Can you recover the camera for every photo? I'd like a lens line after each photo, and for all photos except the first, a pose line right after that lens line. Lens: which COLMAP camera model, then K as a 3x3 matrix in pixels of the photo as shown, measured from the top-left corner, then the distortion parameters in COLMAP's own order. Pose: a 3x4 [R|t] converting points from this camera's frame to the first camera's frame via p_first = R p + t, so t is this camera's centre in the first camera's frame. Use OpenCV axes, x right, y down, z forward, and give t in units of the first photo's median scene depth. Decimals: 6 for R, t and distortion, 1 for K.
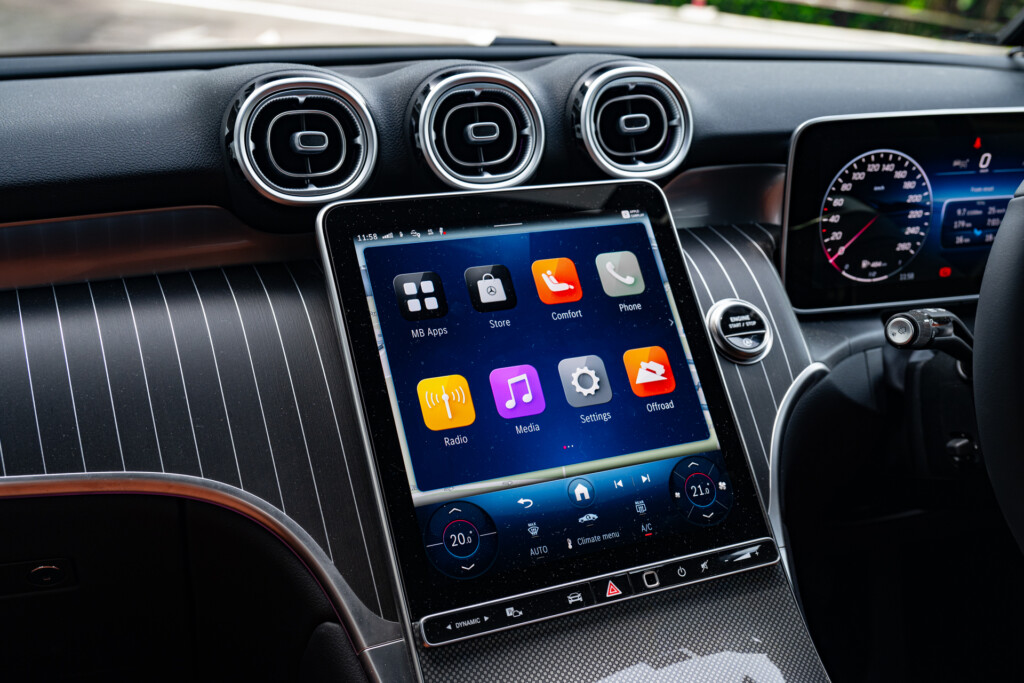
lens RADIAL K [[1140.0, 0, 512.0], [0, 1140.0, 341.5], [0, 0, 1]] dist [-0.008230, -0.005548]
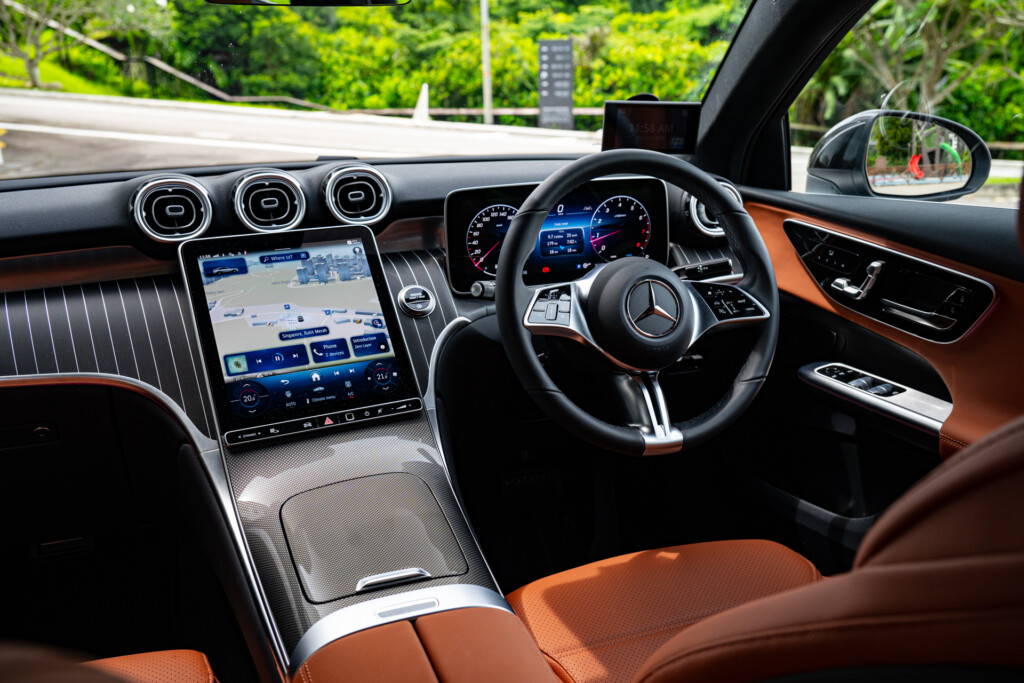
lens RADIAL K [[926.6, 0, 512.0], [0, 926.6, 341.5], [0, 0, 1]] dist [0.007719, 0.005373]
pose [[0.998009, -0.053886, 0.032781, 0.304792], [0.056005, 0.996140, -0.067585, 0.171696], [-0.029013, 0.069286, 0.997175, -0.543750]]
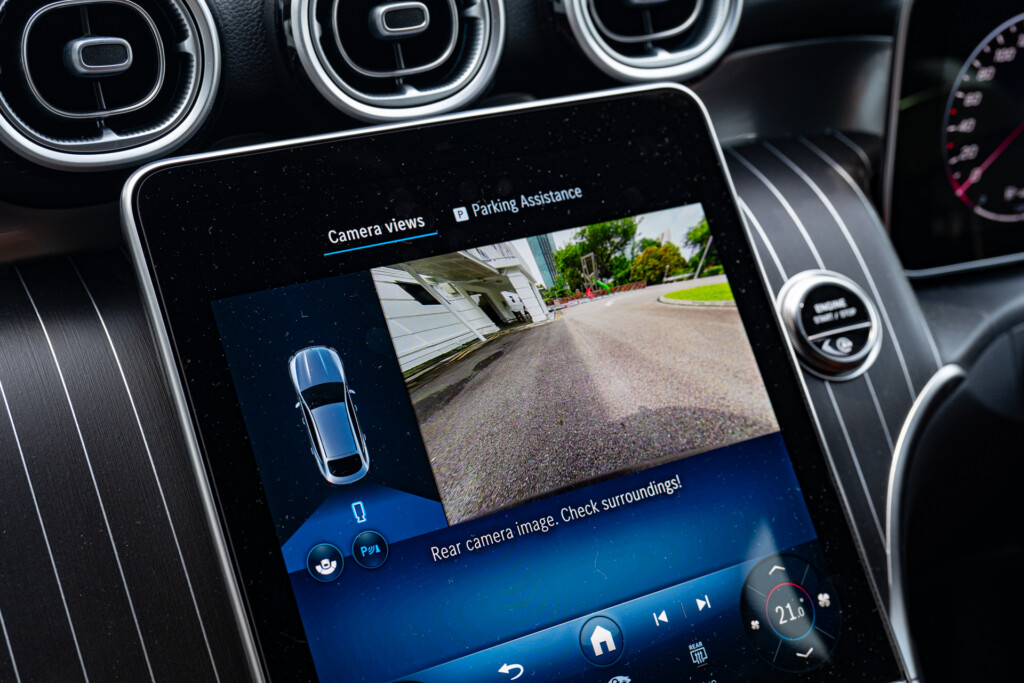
lens RADIAL K [[1503.6, 0, 512.0], [0, 1503.6, 341.5], [0, 0, 1]] dist [0.005923, 0.043619]
pose [[0.996369, -0.047132, 0.070907, -0.029820], [0.039435, 0.993552, 0.106294, -0.094000], [-0.075460, -0.103112, 0.991803, 0.204911]]
